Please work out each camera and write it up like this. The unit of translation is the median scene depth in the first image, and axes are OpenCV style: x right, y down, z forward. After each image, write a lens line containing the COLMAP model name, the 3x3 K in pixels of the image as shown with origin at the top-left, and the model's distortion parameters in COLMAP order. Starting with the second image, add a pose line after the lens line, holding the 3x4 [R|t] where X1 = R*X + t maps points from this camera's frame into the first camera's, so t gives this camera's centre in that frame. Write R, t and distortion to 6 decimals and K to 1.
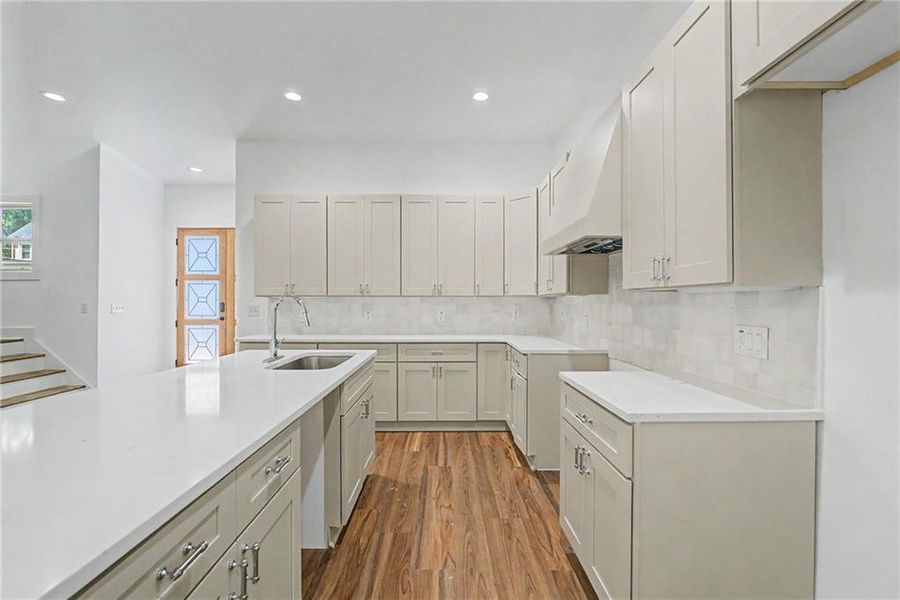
lens RADIAL K [[410.1, 0, 450.0], [0, 410.1, 300.0], [0, 0, 1]] dist [-0.001108, -0.000153]
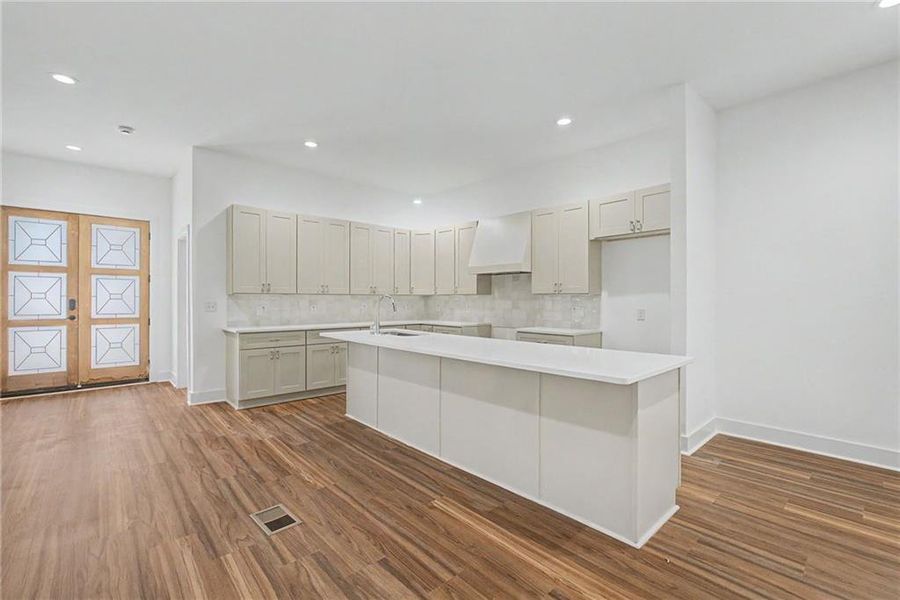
lens RADIAL K [[410.1, 0, 450.0], [0, 410.1, 300.0], [0, 0, 1]] dist [-0.001108, -0.000153]
pose [[0.744718, -0.002224, 0.667375, -0.734916], [-0.004098, 0.999960, 0.007906, -0.003099], [-0.667366, -0.008623, 0.744680, -0.233800]]
